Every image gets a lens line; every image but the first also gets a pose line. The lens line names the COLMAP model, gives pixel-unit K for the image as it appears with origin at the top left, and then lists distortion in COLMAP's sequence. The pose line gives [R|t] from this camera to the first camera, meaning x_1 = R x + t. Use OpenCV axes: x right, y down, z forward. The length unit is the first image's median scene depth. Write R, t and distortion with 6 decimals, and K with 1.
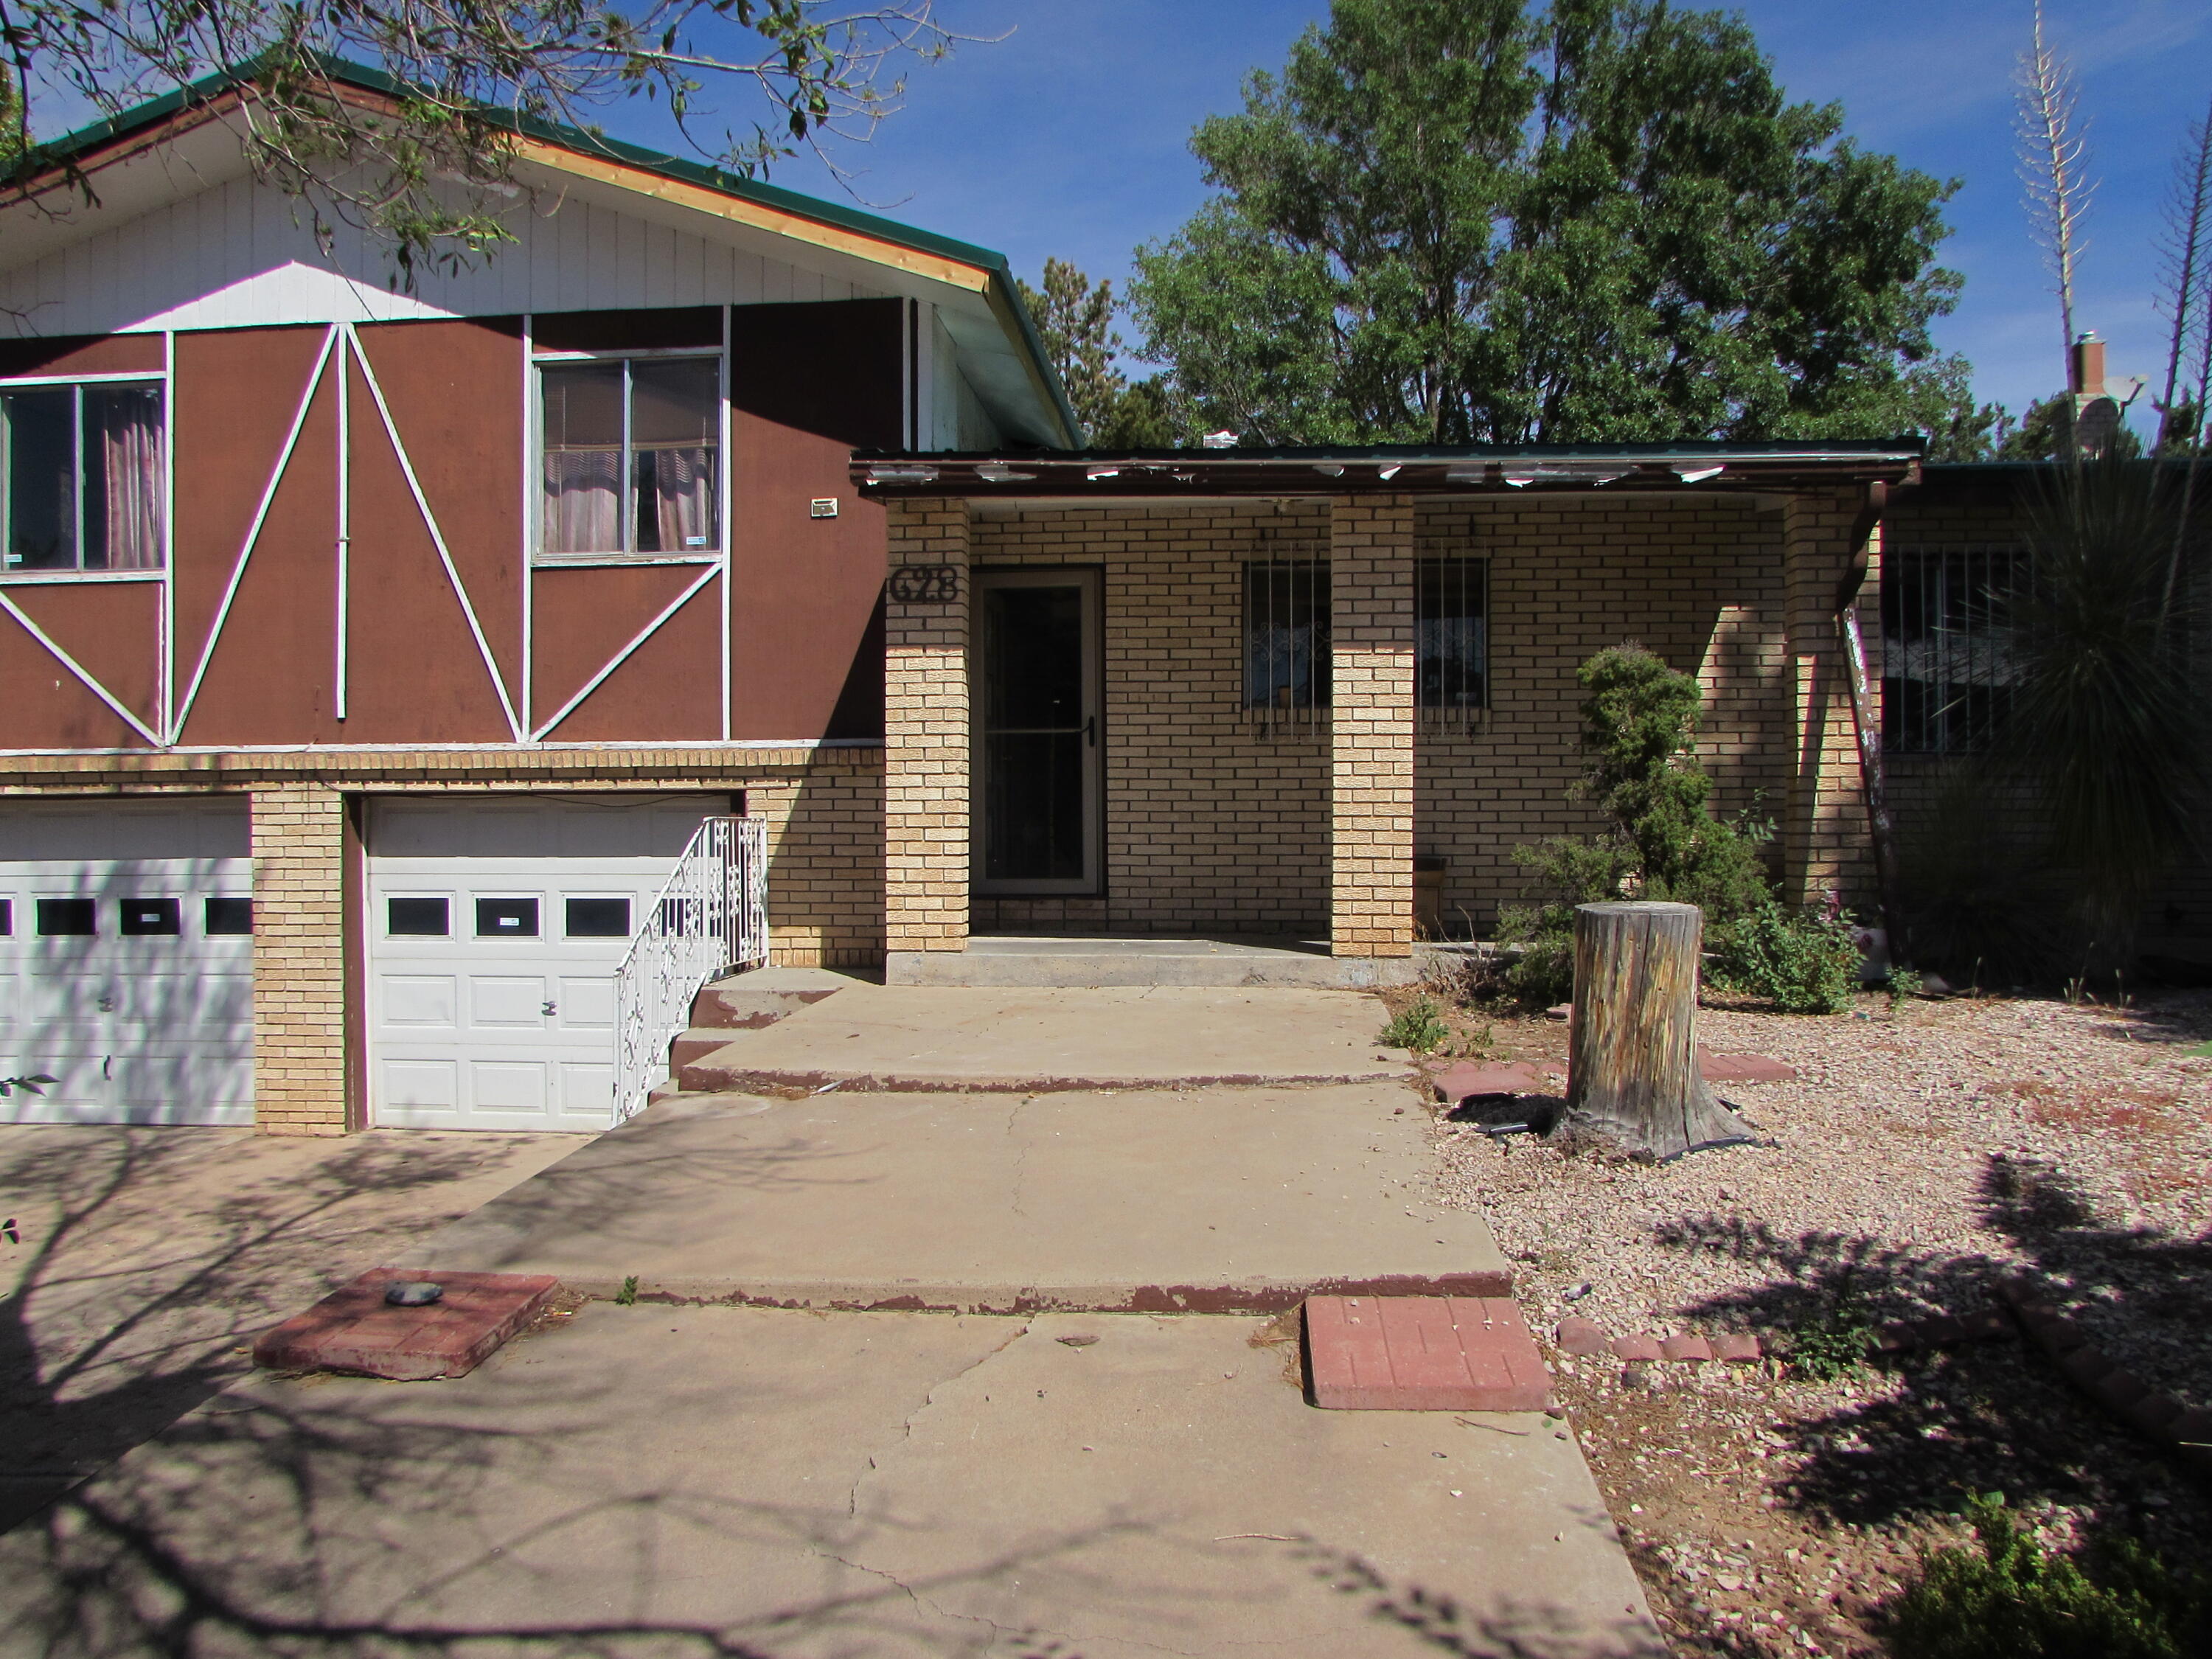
lens RADIAL K [[1537.5, 0, 1113.7], [0, 1537.5, 843.2], [0, 0, 1]] dist [-0.033466, 0.010422]
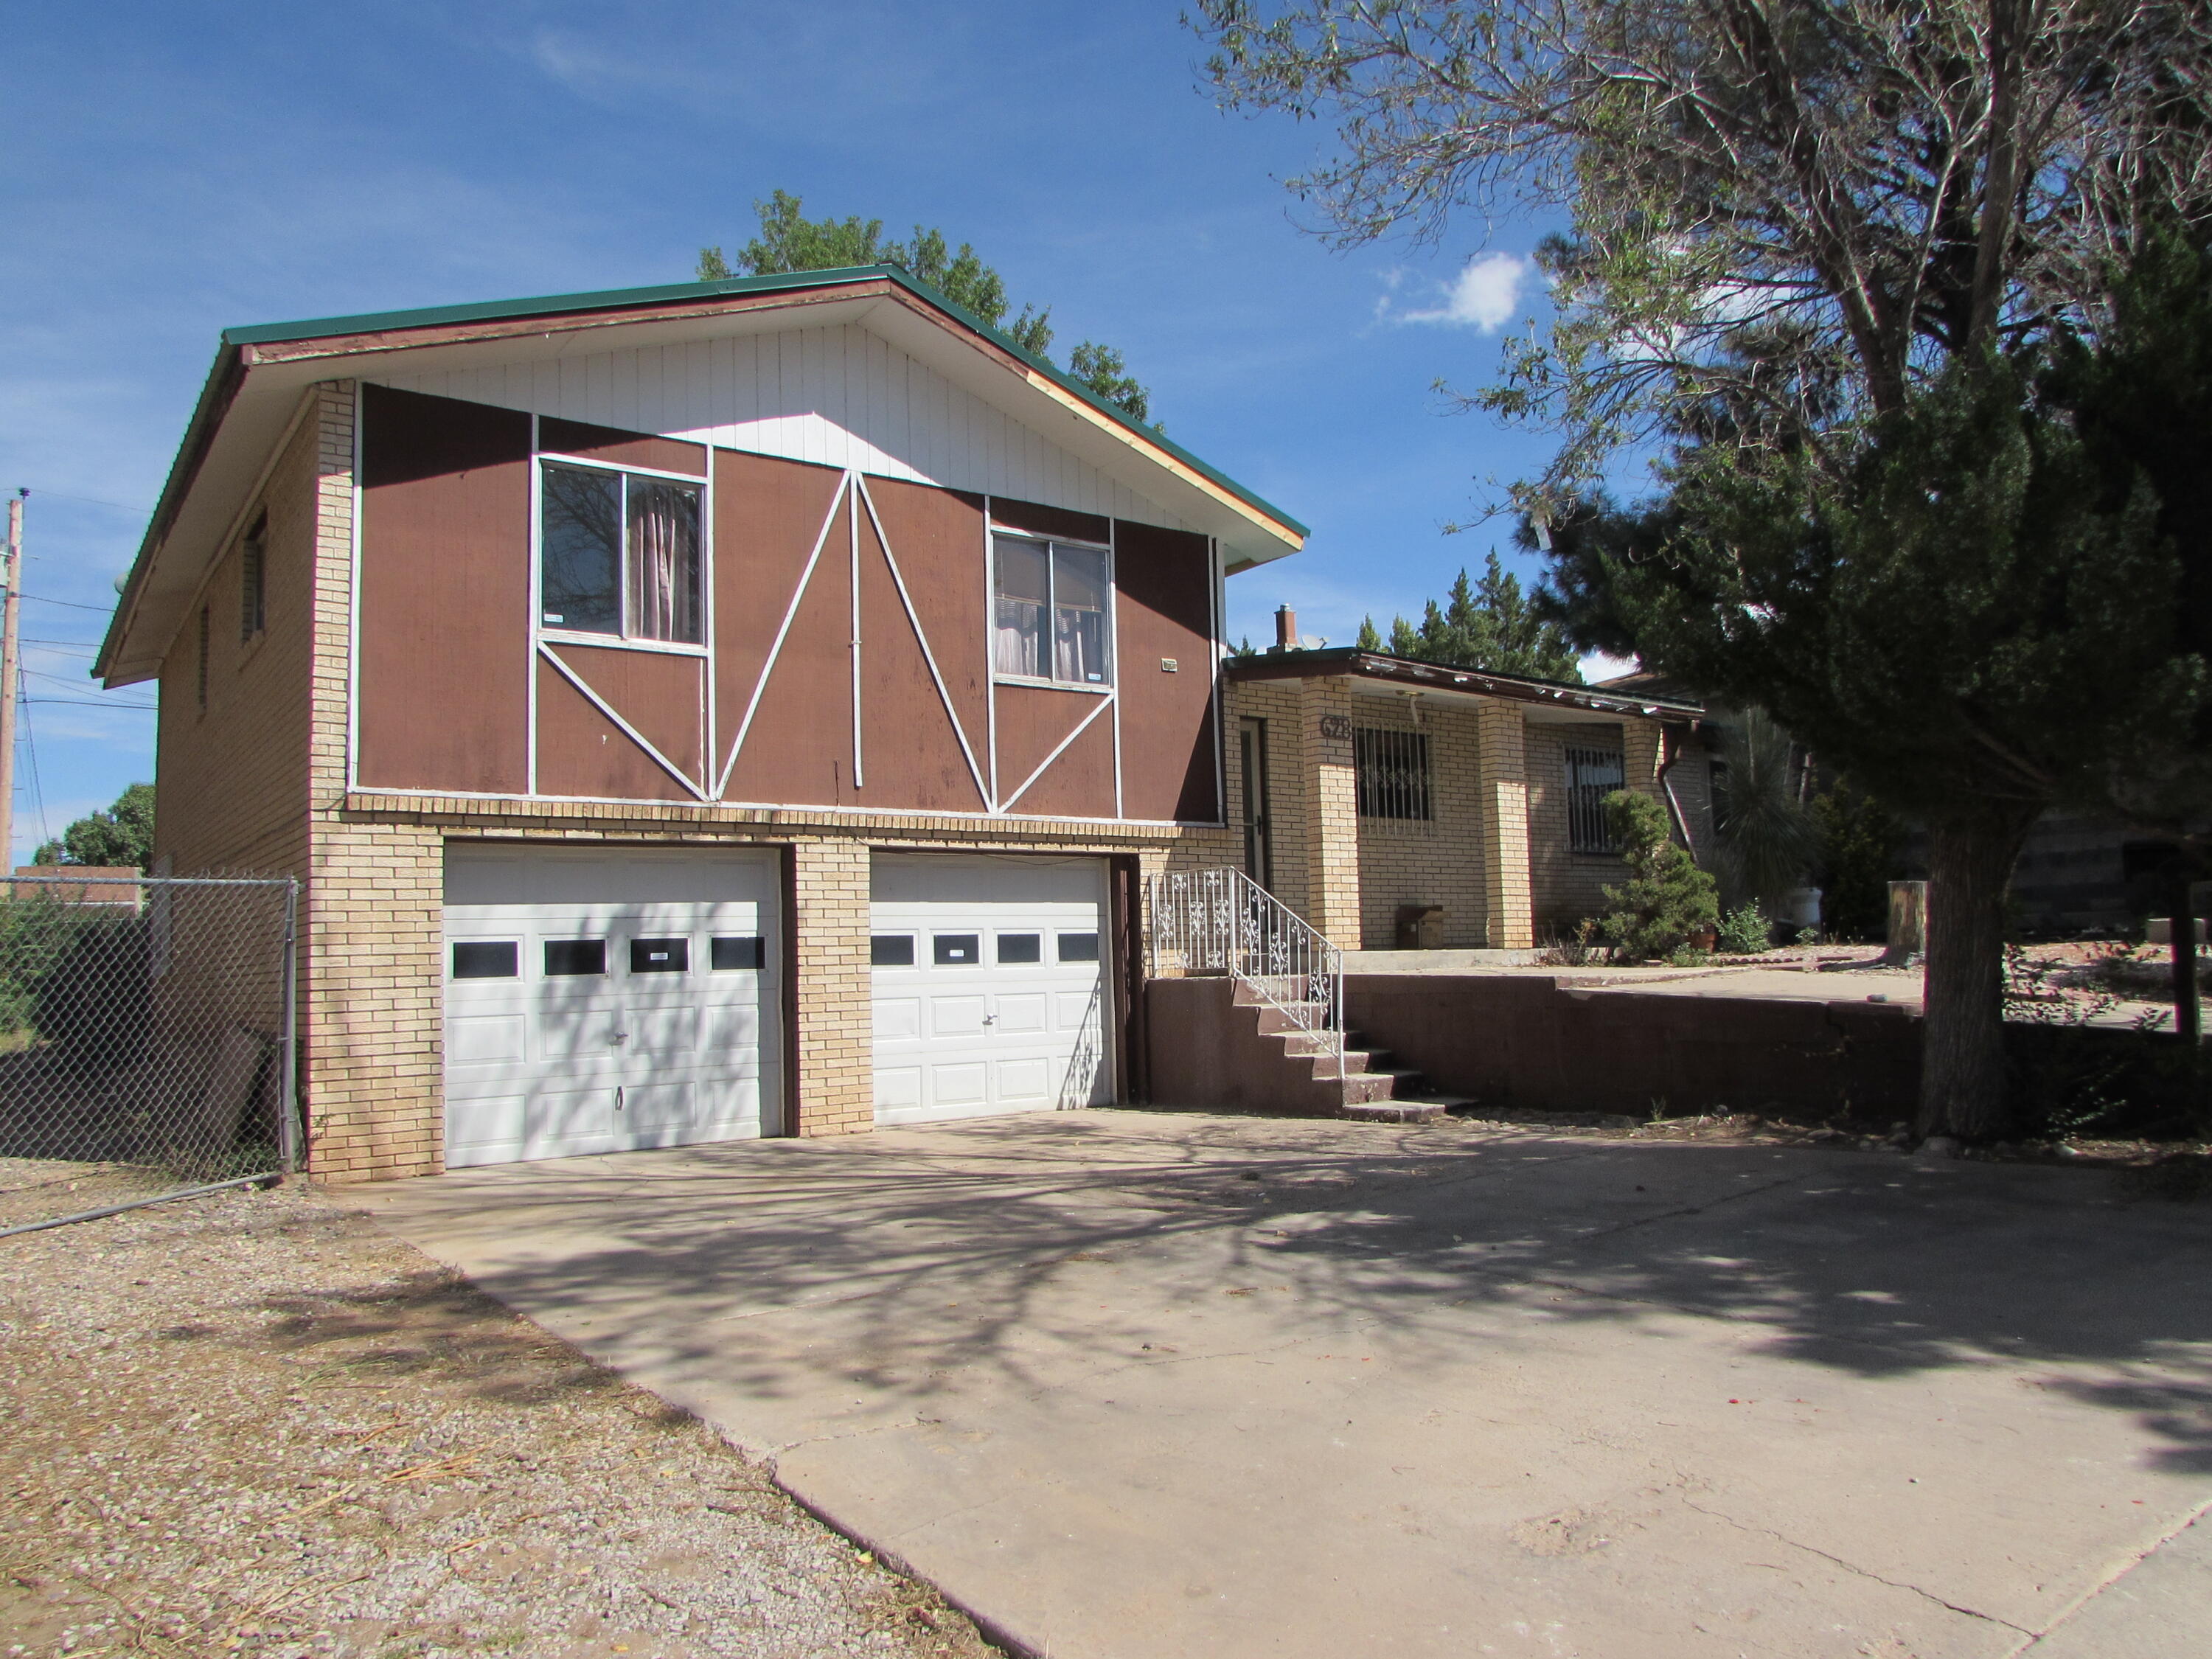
lens RADIAL K [[1537.5, 0, 1108.0], [0, 1537.5, 827.1], [0, 0, 1]] dist [-0.033466, 0.010422]
pose [[0.746124, 0.042287, 0.664463, -1.174702], [0.030158, 0.994810, -0.097176, 0.076231], [-0.665124, 0.092544, 0.740976, -0.042133]]
